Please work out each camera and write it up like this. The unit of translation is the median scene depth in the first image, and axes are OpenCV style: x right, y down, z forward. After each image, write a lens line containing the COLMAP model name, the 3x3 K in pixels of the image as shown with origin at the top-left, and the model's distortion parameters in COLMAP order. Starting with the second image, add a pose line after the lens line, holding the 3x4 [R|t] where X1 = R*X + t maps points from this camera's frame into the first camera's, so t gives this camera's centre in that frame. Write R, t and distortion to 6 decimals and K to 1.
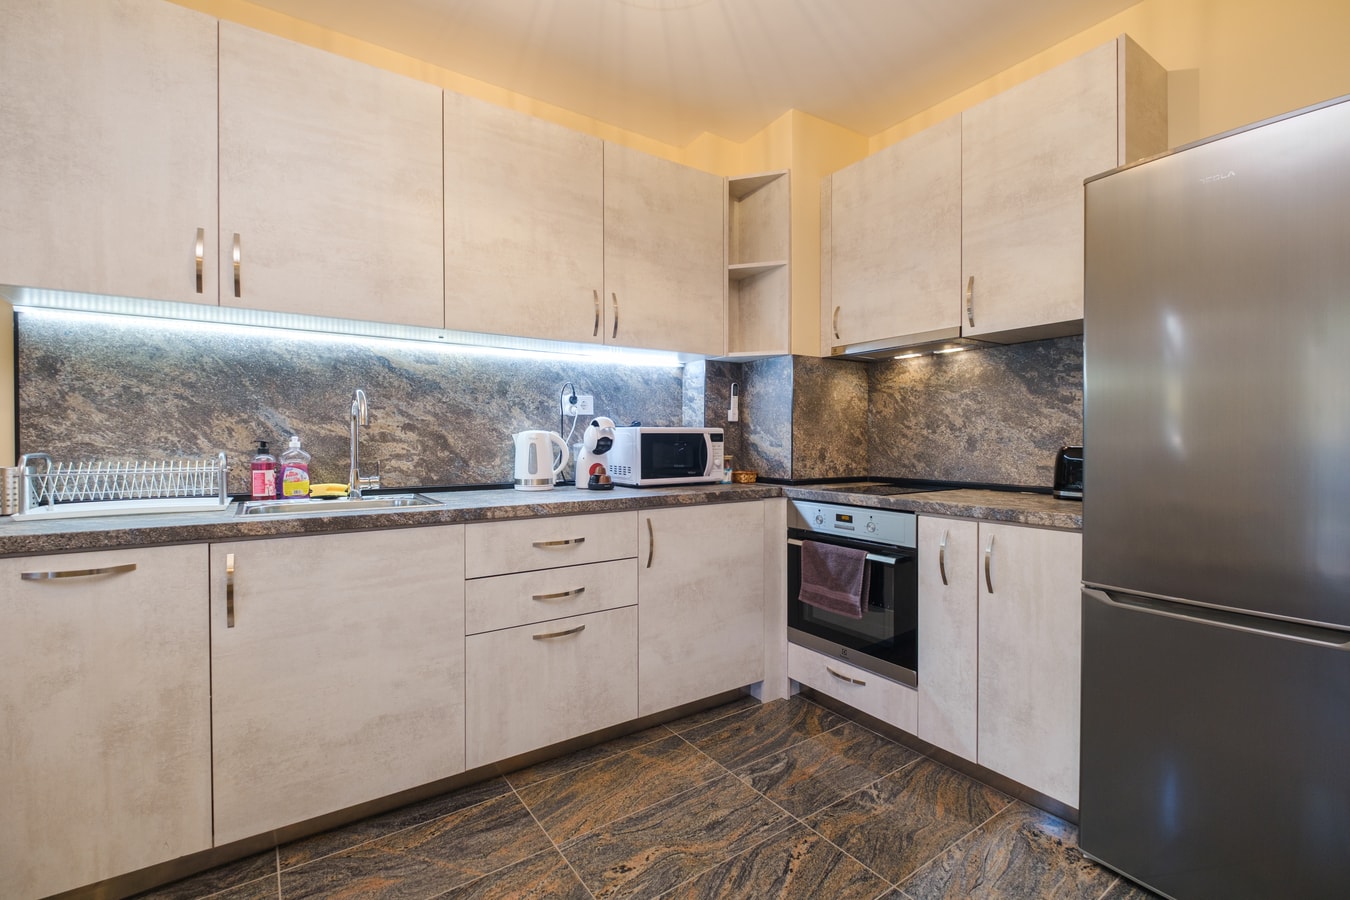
lens RADIAL K [[584.5, 0, 684.7], [0, 584.5, 445.5], [0, 0, 1]] dist [0.001264, -0.004007]
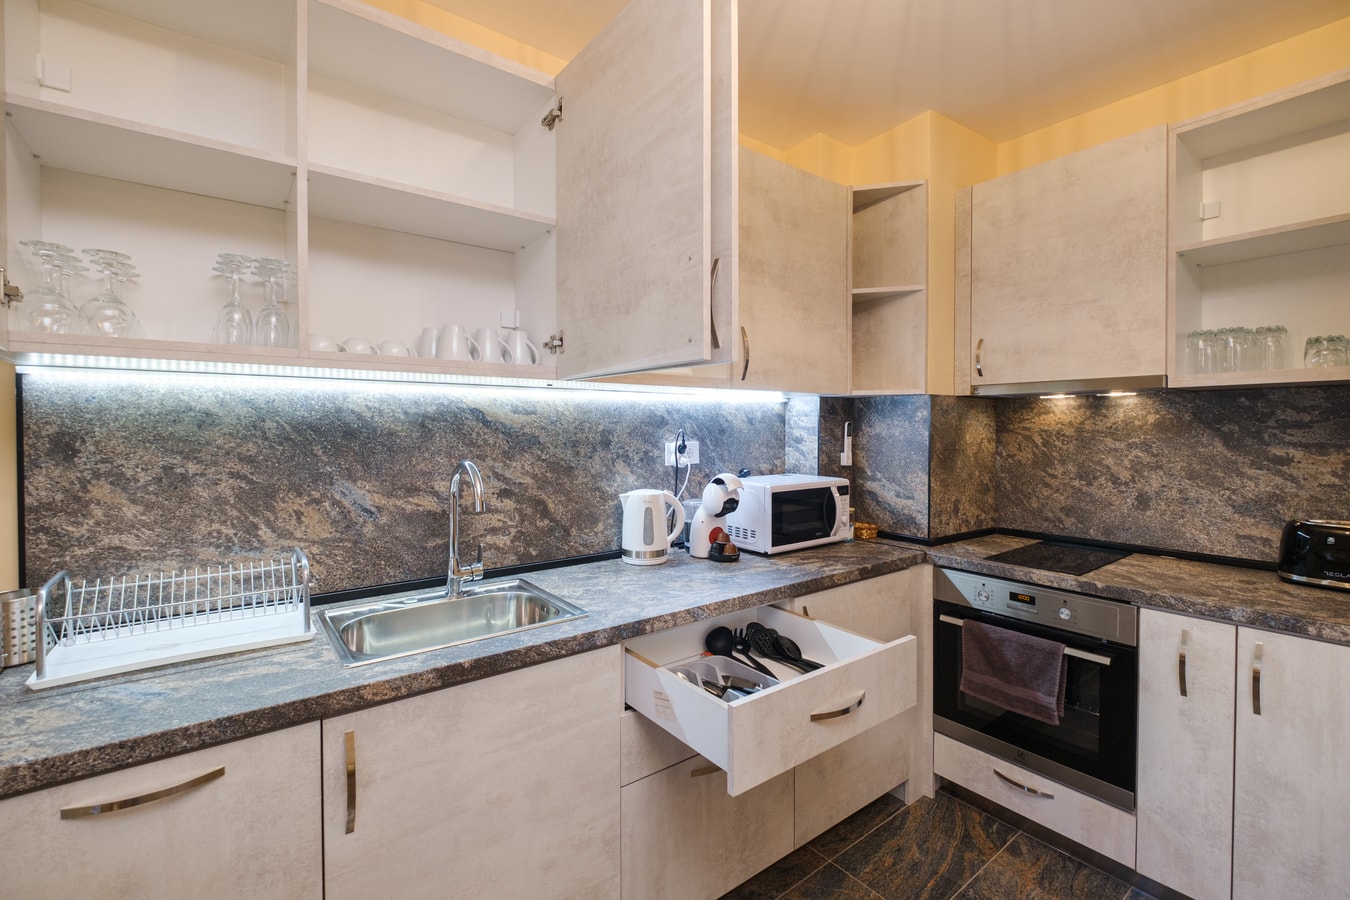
lens RADIAL K [[584.5, 0, 679.2], [0, 584.5, 436.0], [0, 0, 1]] dist [0.001264, -0.004007]
pose [[0.999117, 0.002037, 0.041960, -0.277032], [-0.002231, 0.999987, 0.004565, -0.120826], [-0.041950, -0.004655, 0.999109, 0.186616]]
